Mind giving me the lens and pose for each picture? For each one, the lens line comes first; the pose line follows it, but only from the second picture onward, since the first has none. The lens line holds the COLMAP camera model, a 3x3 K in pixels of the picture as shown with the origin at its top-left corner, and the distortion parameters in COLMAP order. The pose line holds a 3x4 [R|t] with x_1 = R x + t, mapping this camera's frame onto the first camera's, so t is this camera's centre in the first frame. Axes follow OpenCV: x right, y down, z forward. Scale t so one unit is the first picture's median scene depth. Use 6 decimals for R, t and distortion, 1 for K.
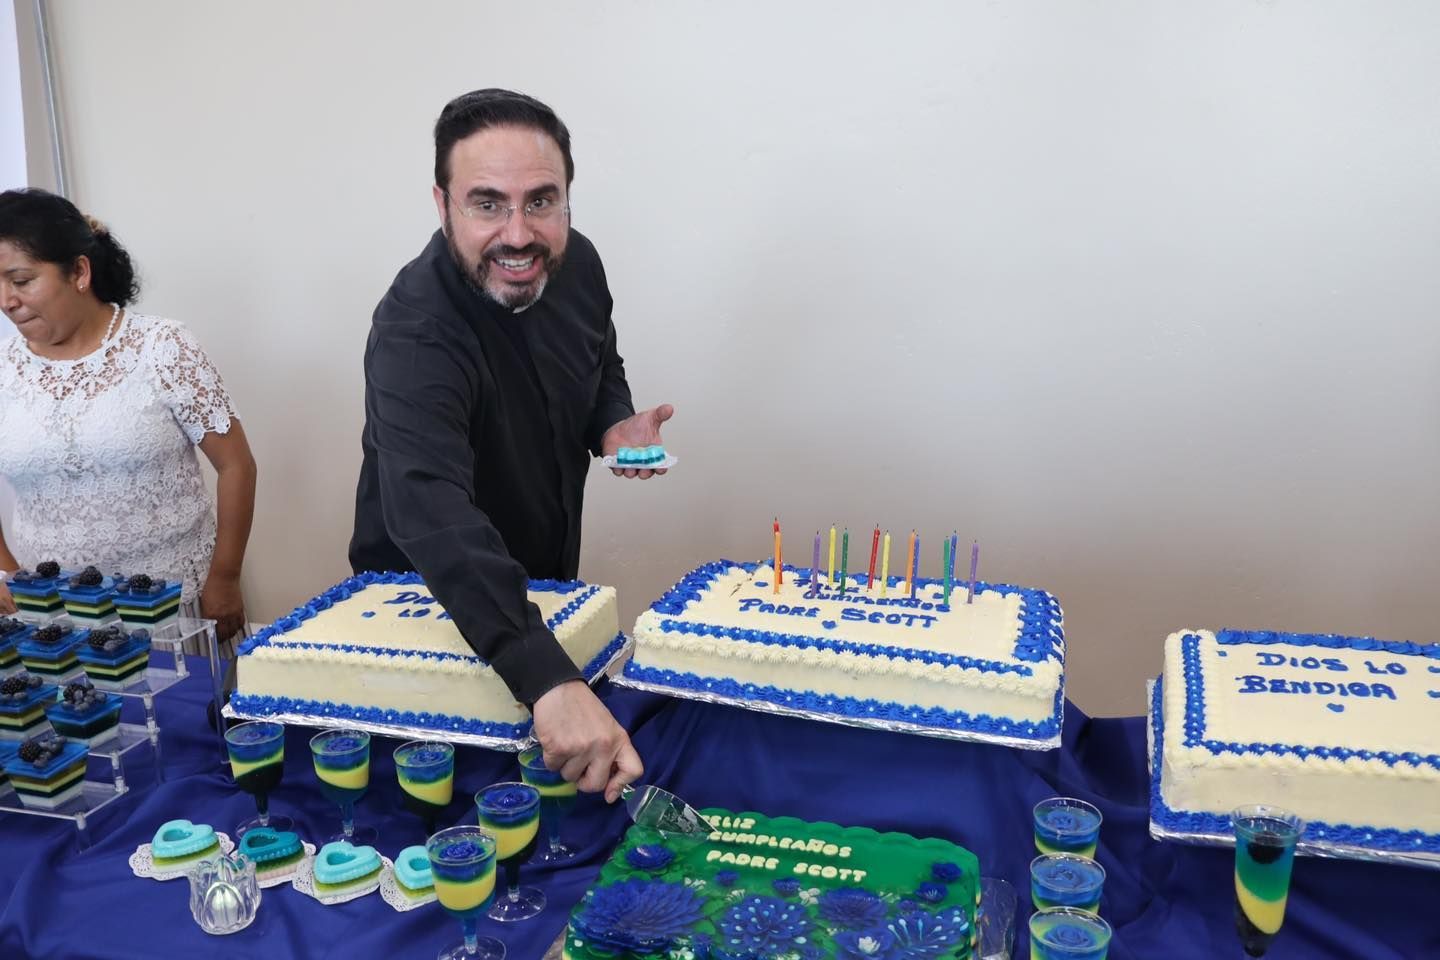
lens RADIAL K [[1229.0, 0, 756.1], [0, 1229.0, 475.7], [0, 0, 1]] dist [-0.159805, 0.115034]
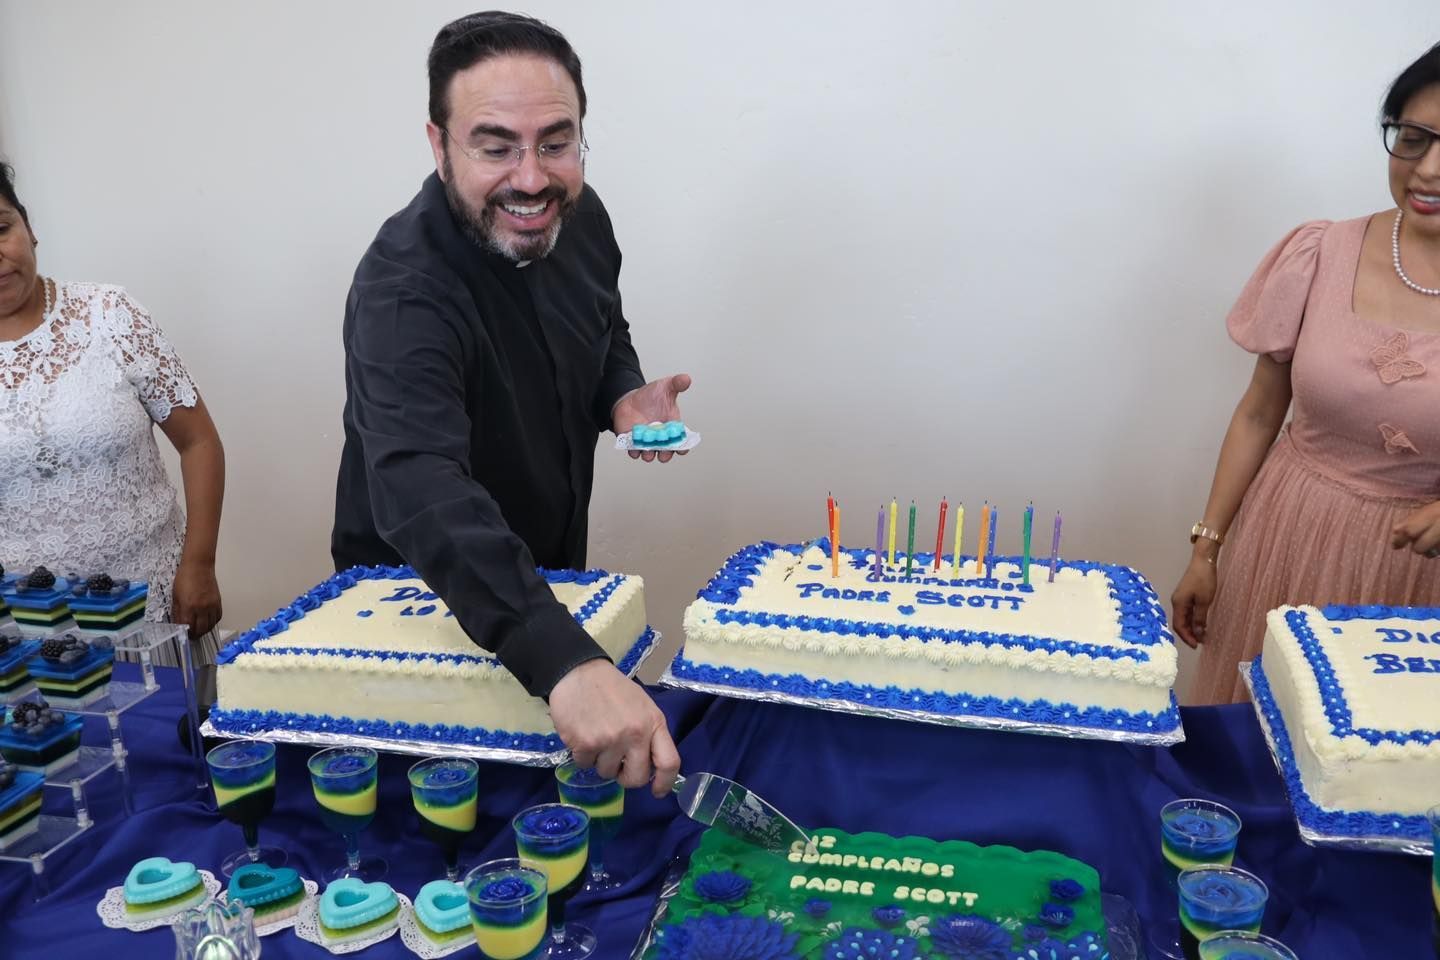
lens RADIAL K [[1223.5, 0, 720.0], [0, 1223.5, 480.0], [0, 0, 1]] dist [-0.173216, 0.150002]
pose [[0.999394, -0.022241, 0.026784, -0.094614], [0.022099, 0.999740, 0.005584, 0.021281], [-0.026901, -0.004989, 0.999626, 0.137180]]
